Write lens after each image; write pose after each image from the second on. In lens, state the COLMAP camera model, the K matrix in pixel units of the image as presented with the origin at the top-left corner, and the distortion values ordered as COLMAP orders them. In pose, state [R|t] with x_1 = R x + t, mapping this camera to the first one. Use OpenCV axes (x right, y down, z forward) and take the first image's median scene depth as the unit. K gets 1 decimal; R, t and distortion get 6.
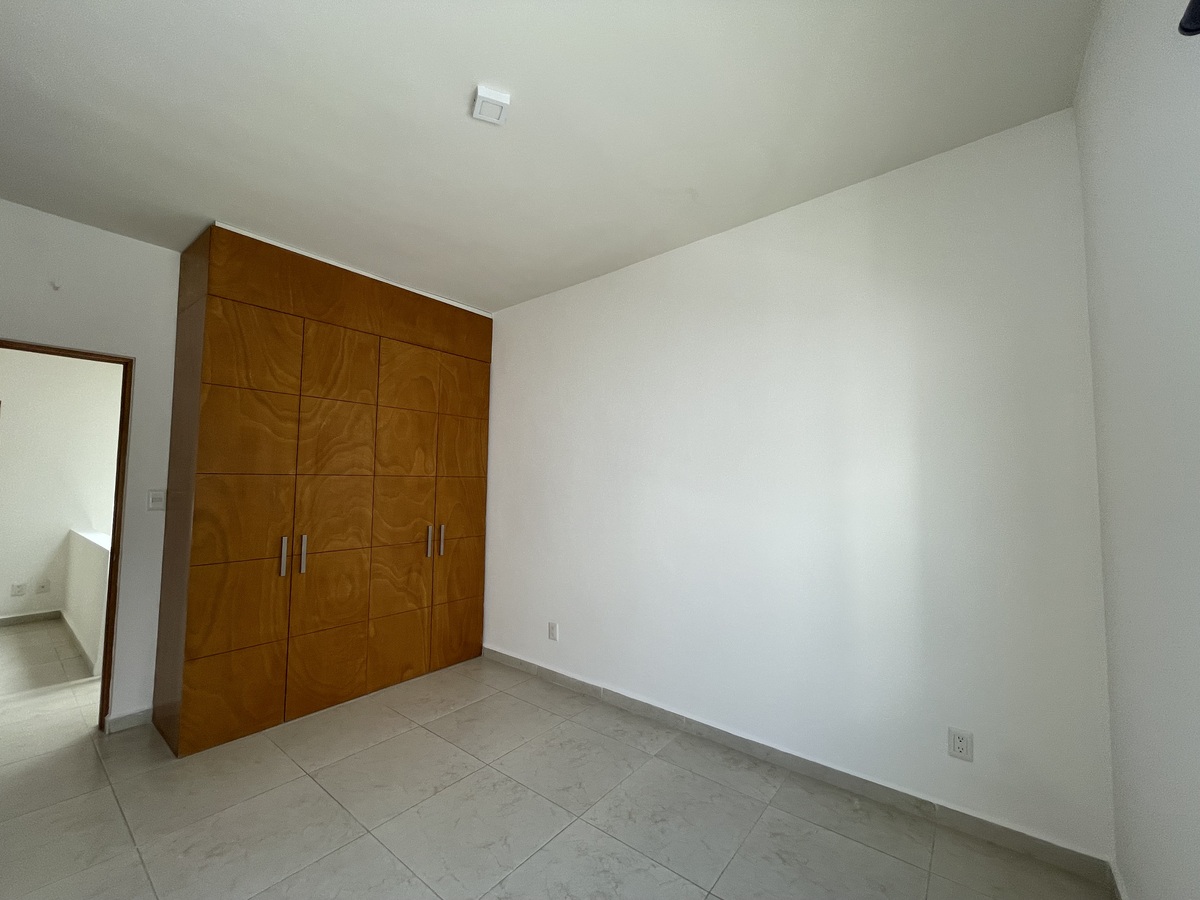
lens RADIAL K [[483.3, 0, 599.2], [0, 483.3, 451.2], [0, 0, 1]] dist [-0.007132, 0.002001]
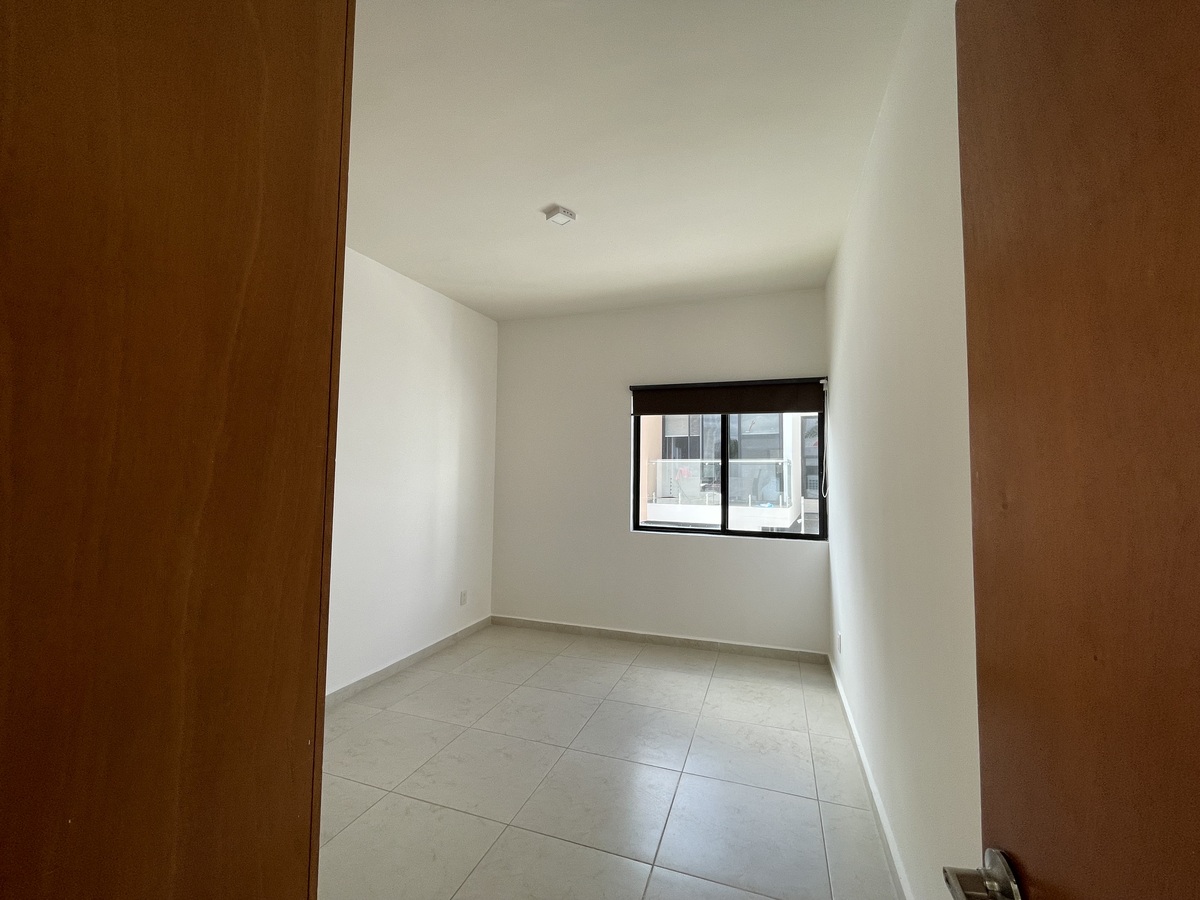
lens RADIAL K [[483.3, 0, 600.6], [0, 483.3, 448.7], [0, 0, 1]] dist [-0.007132, 0.002001]
pose [[-0.310316, 0.033312, 0.950050, -1.384757], [-0.069917, 0.995879, -0.057756, 0.040934], [-0.948059, -0.084347, -0.306708, 1.077811]]
